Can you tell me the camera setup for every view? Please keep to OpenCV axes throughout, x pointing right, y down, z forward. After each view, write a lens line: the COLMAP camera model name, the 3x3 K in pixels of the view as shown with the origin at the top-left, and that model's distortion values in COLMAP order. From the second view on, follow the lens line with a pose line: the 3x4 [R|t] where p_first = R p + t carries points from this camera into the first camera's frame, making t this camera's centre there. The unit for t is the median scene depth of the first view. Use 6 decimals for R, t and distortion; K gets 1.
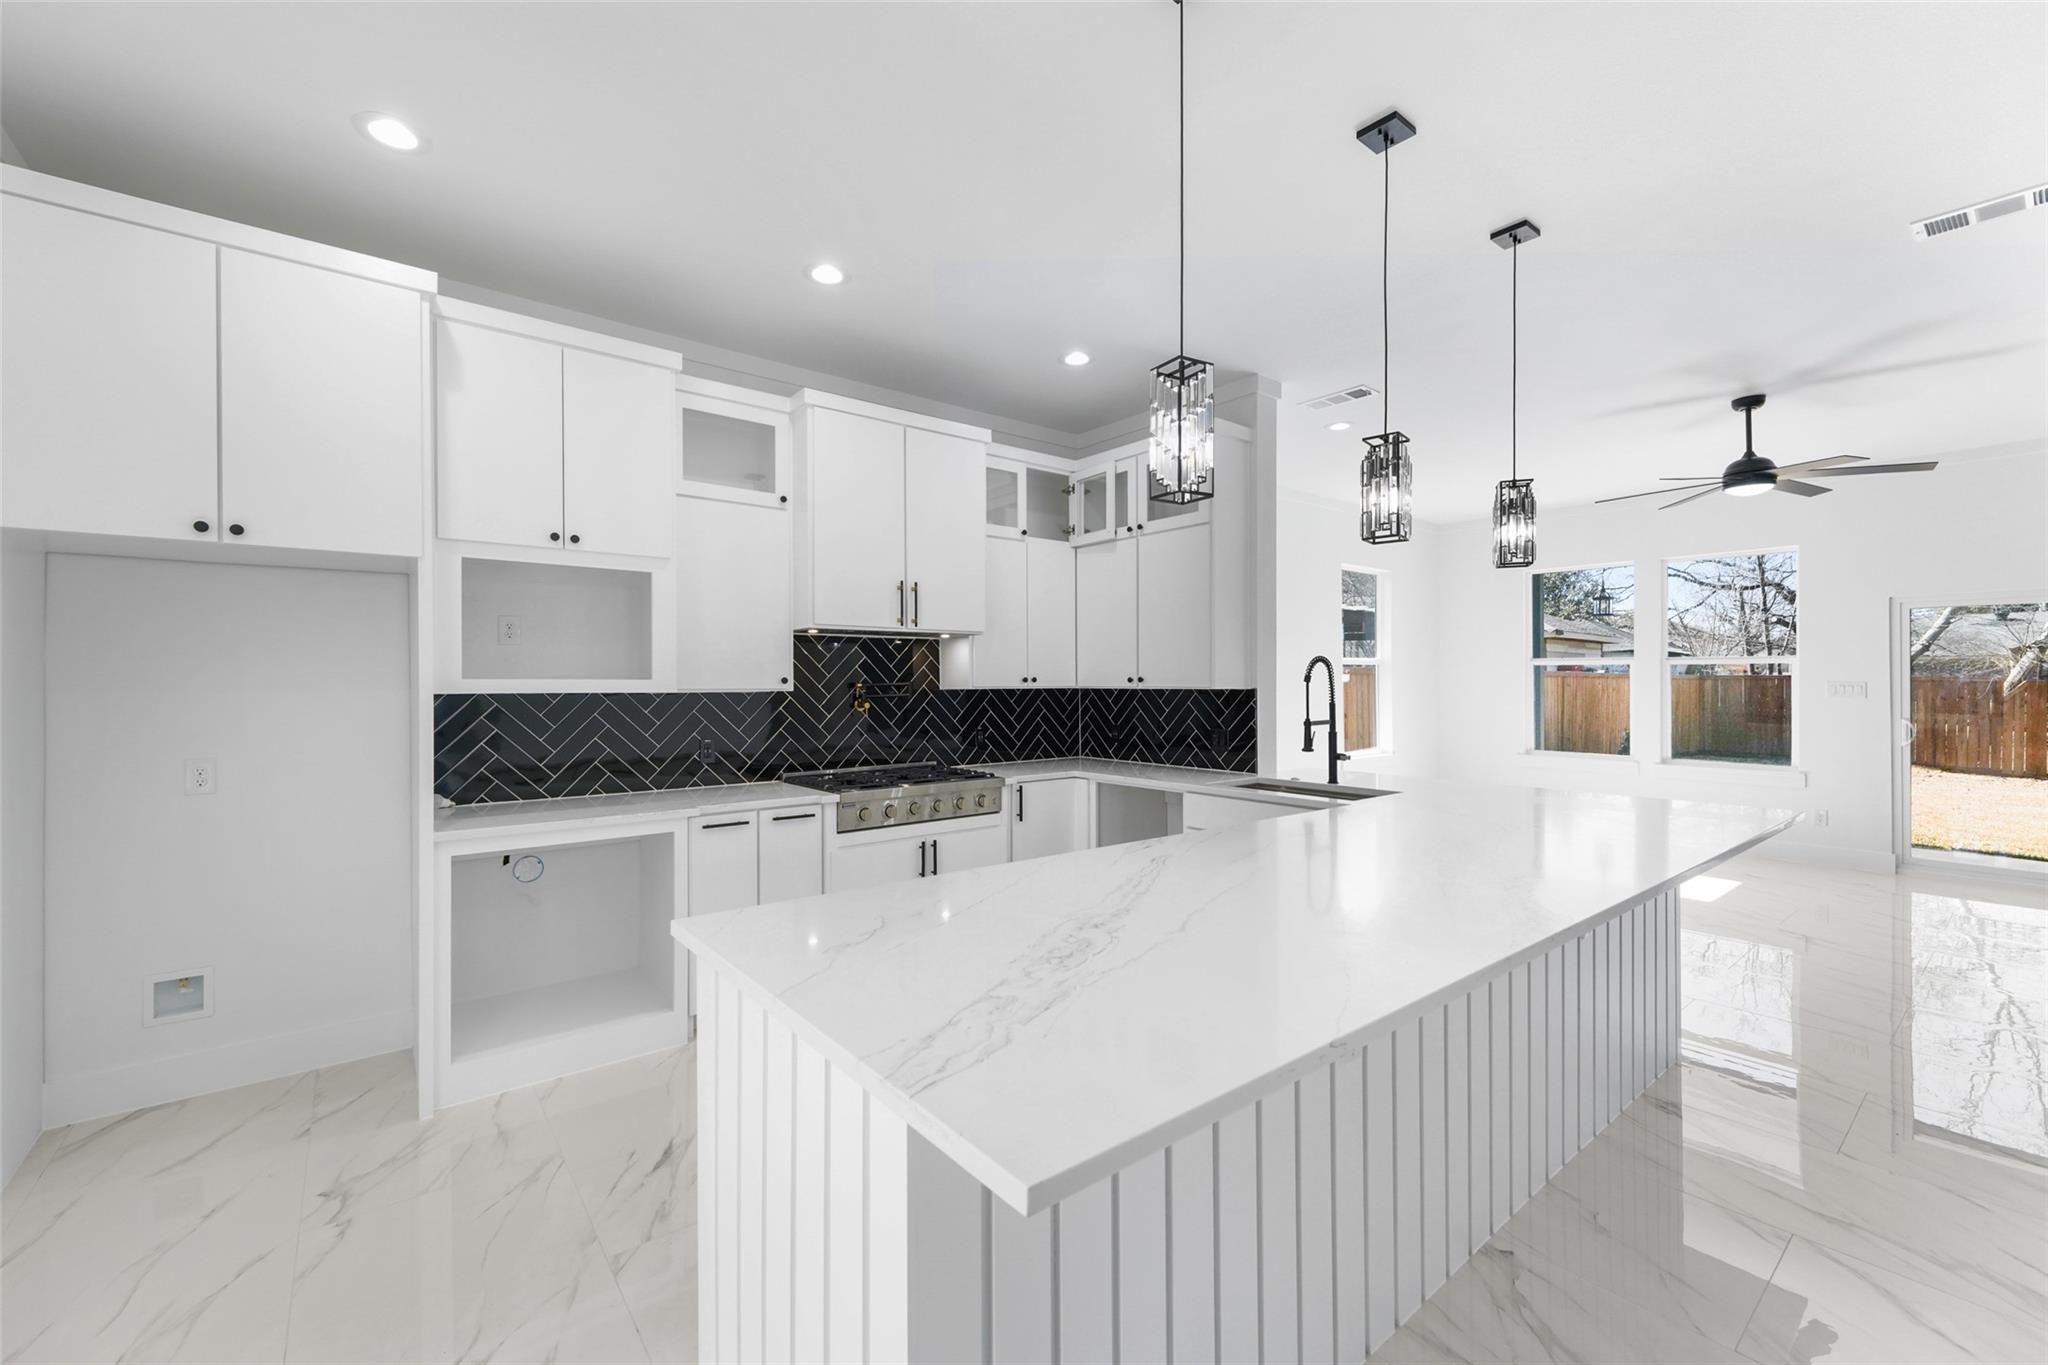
lens RADIAL K [[813.8, 0, 1018.0], [0, 813.8, 688.3], [0, 0, 1]] dist [-0.000126, 0.000004]
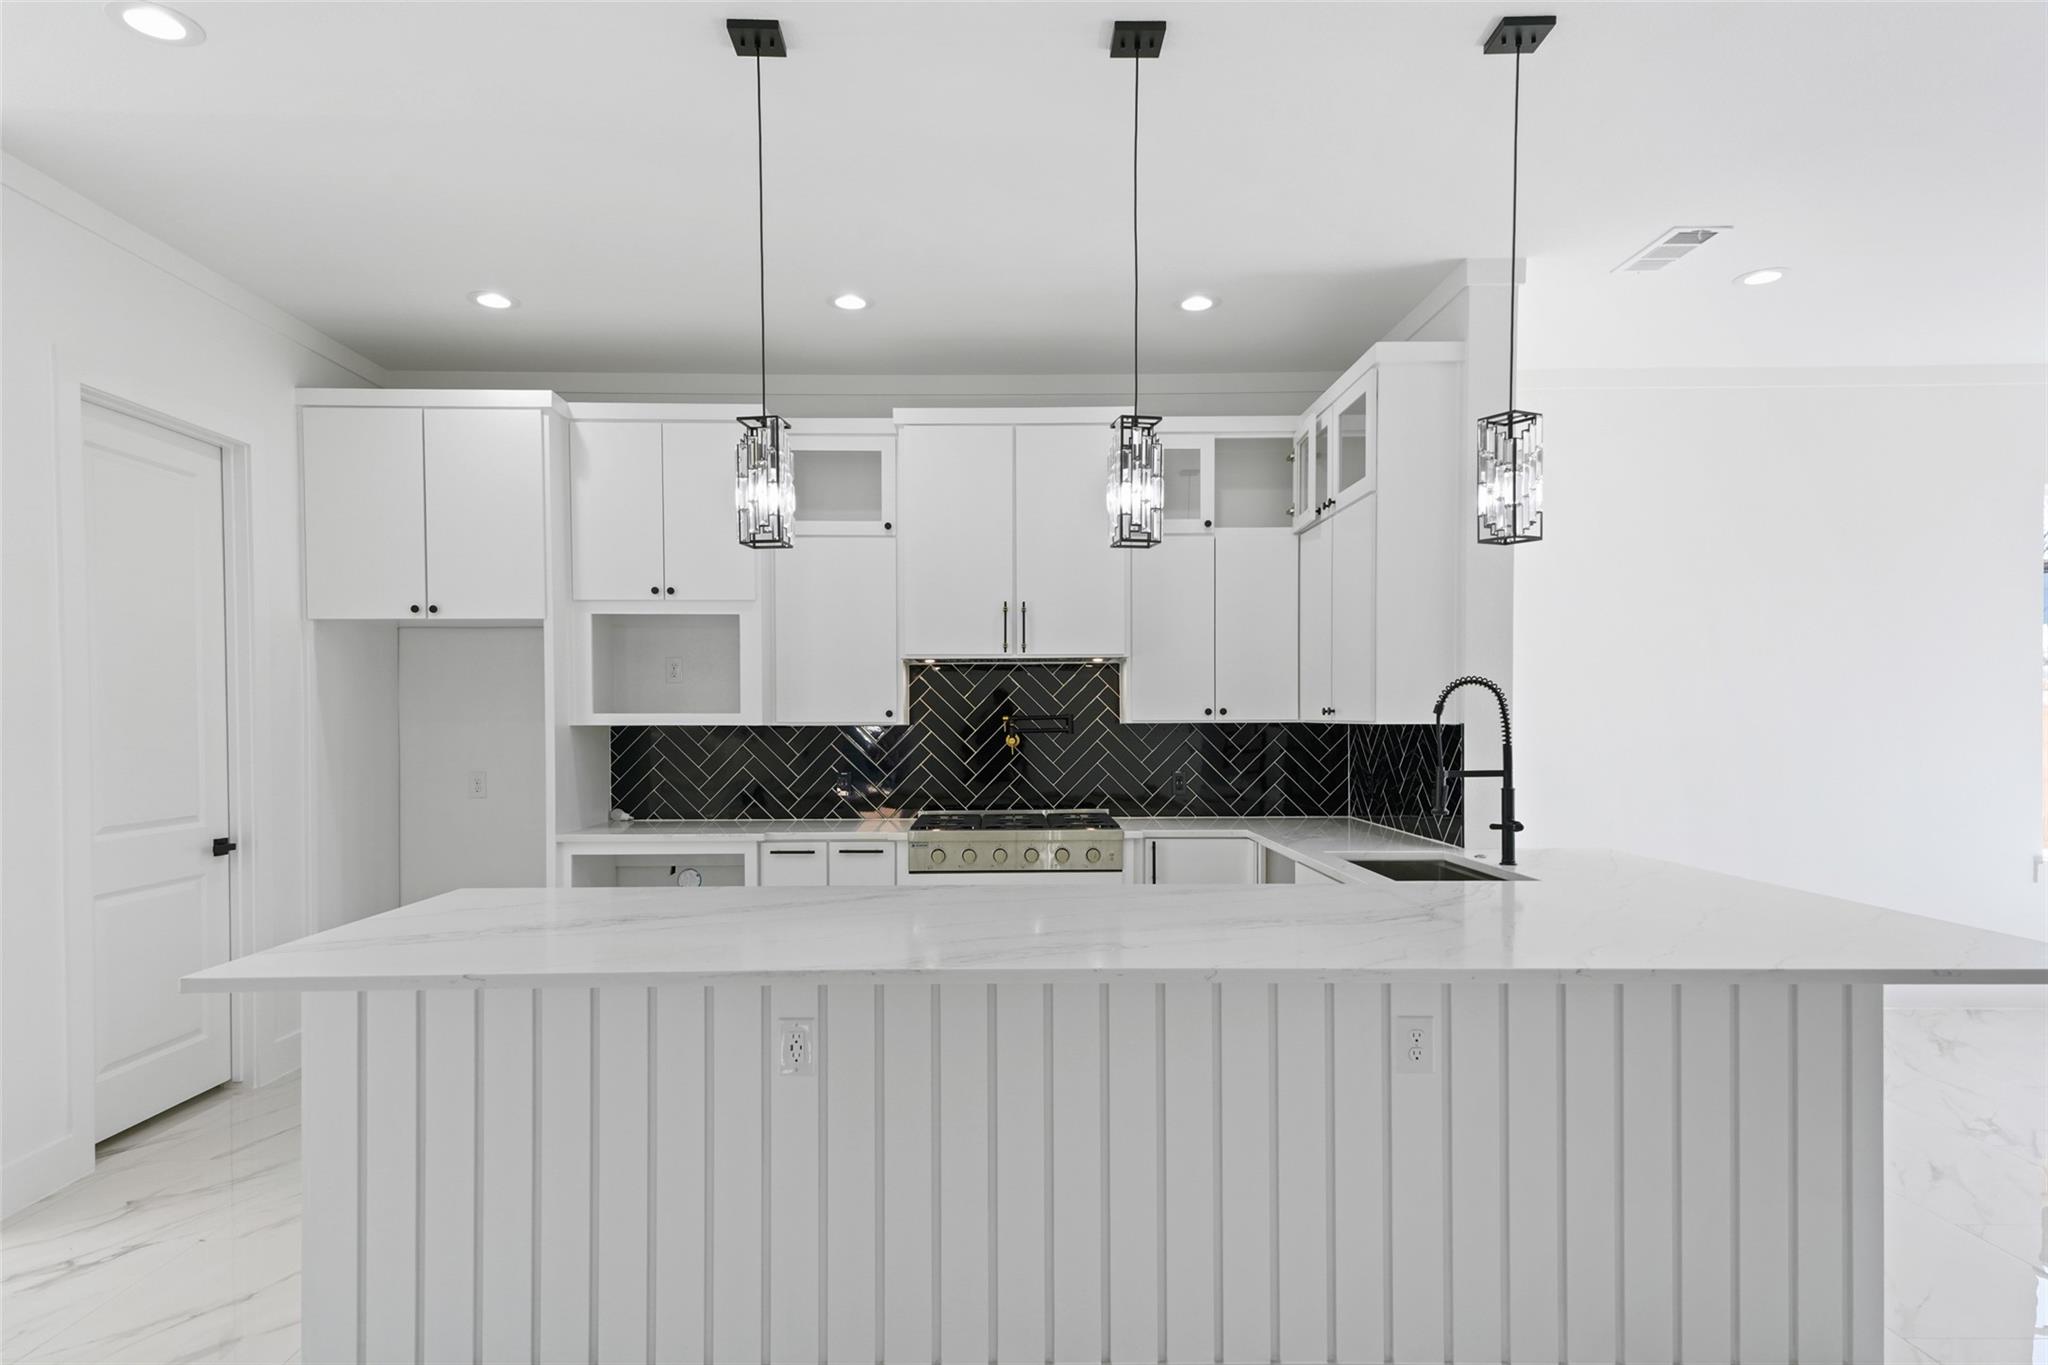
lens RADIAL K [[1140.7, 0, 1022.5], [0, 1140.7, 745.1], [0, 0, 1]] dist [0.031661, -0.000048]
pose [[0.795829, 0.014962, -0.605337, 0.582382], [-0.002497, 0.999767, 0.021428, -0.001429], [0.605516, -0.015541, 0.795681, 0.010671]]
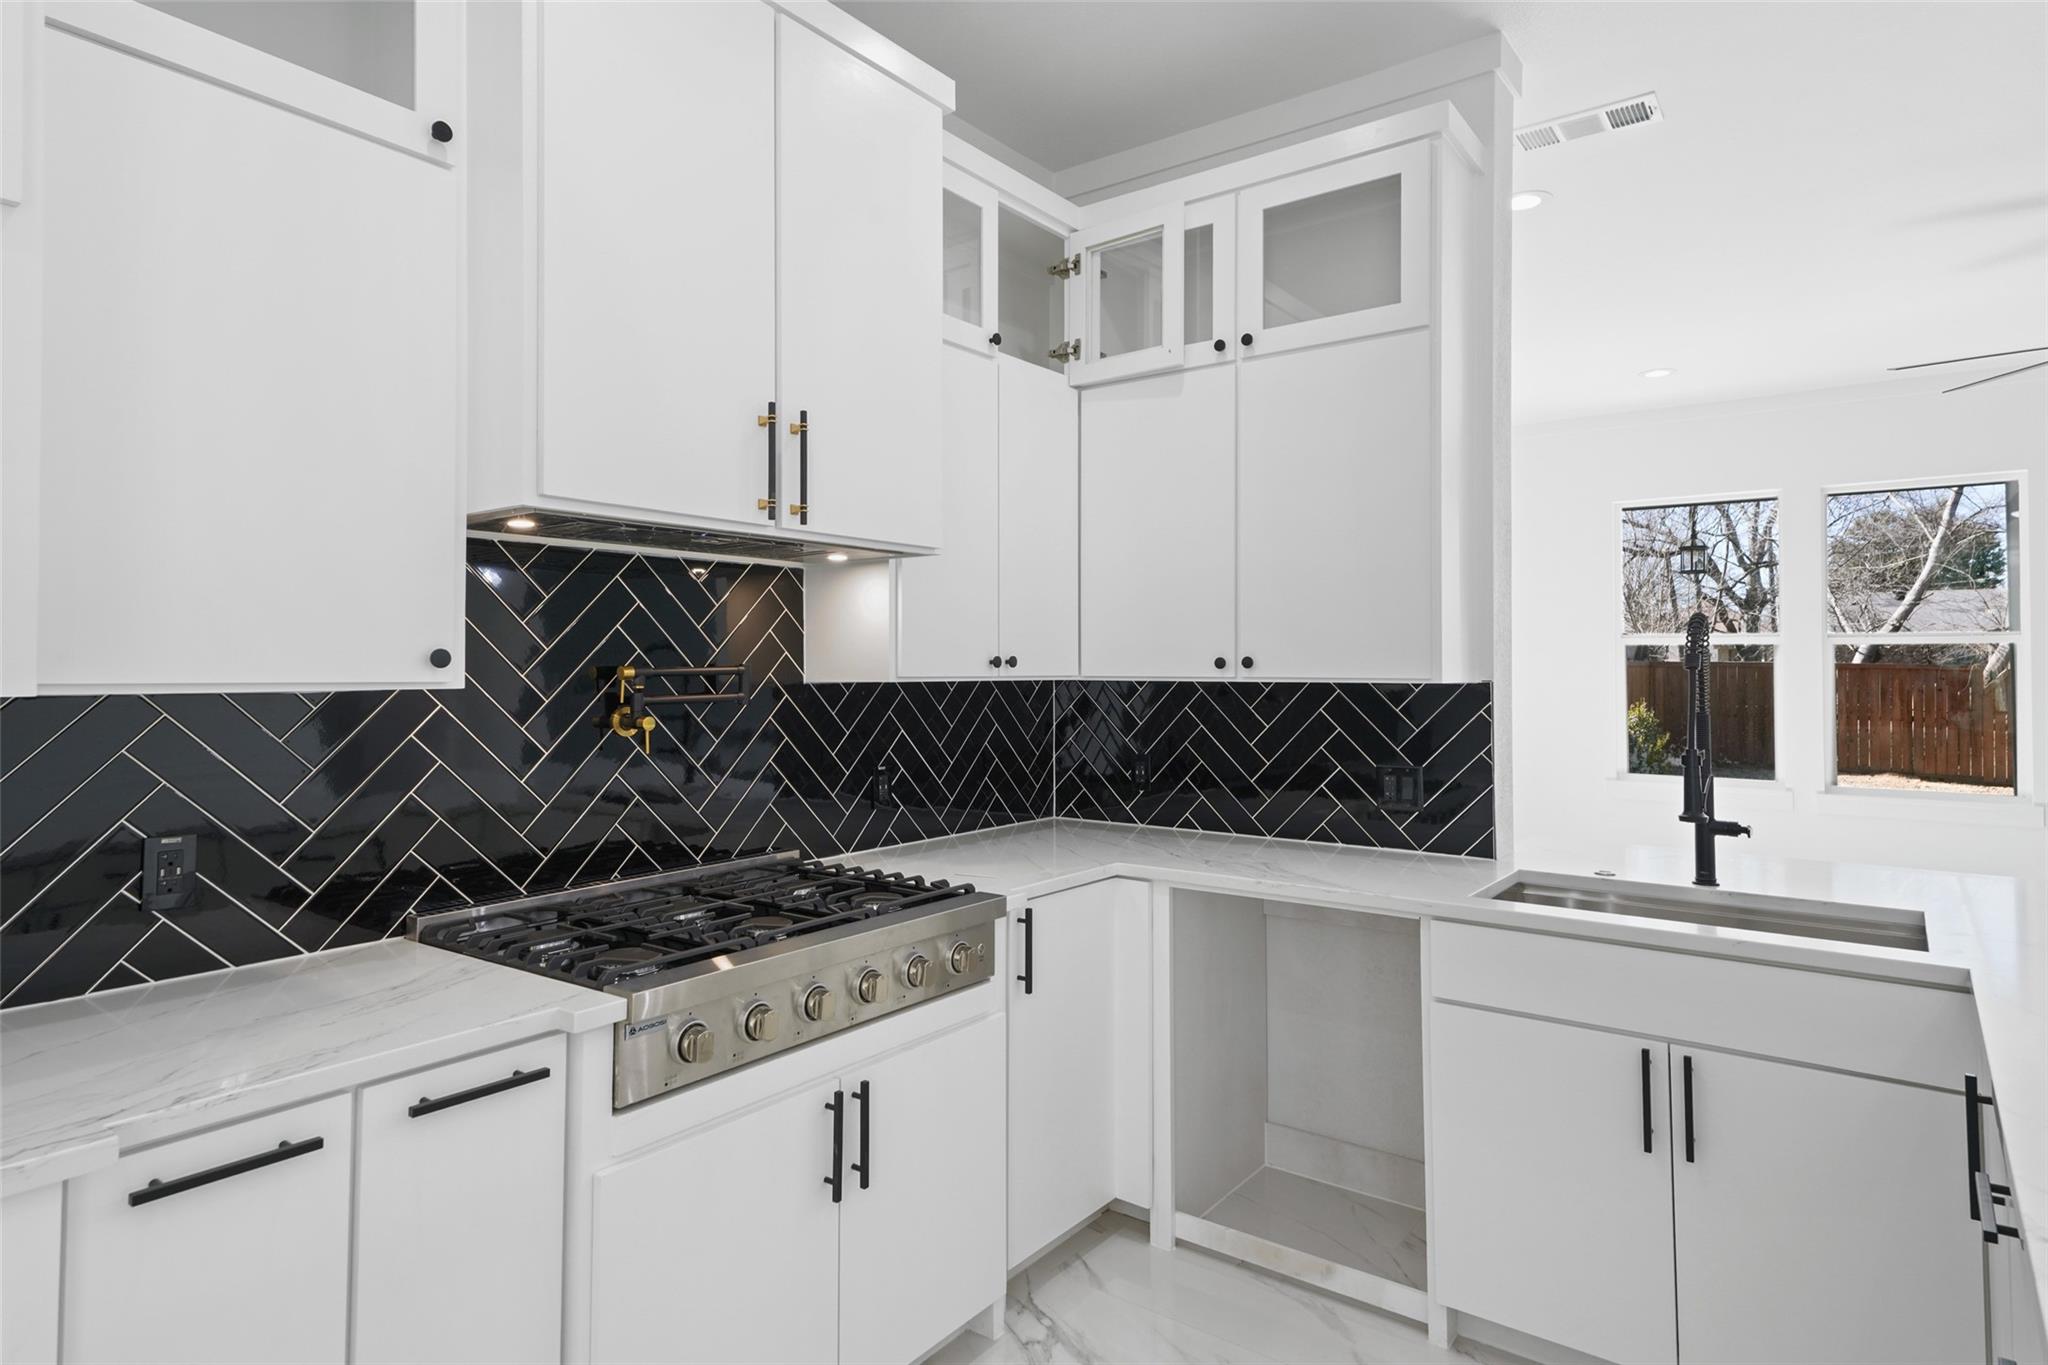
lens RADIAL K [[1145.2, 0, 1026.9], [0, 1145.2, 650.0], [0, 0, 1]] dist [0.028783, -0.000115]
pose [[0.966573, 0.007801, 0.256273, -0.151039], [-0.002149, 0.999748, -0.022329, -0.002988], [-0.256383, 0.021032, 0.966347, 0.409303]]
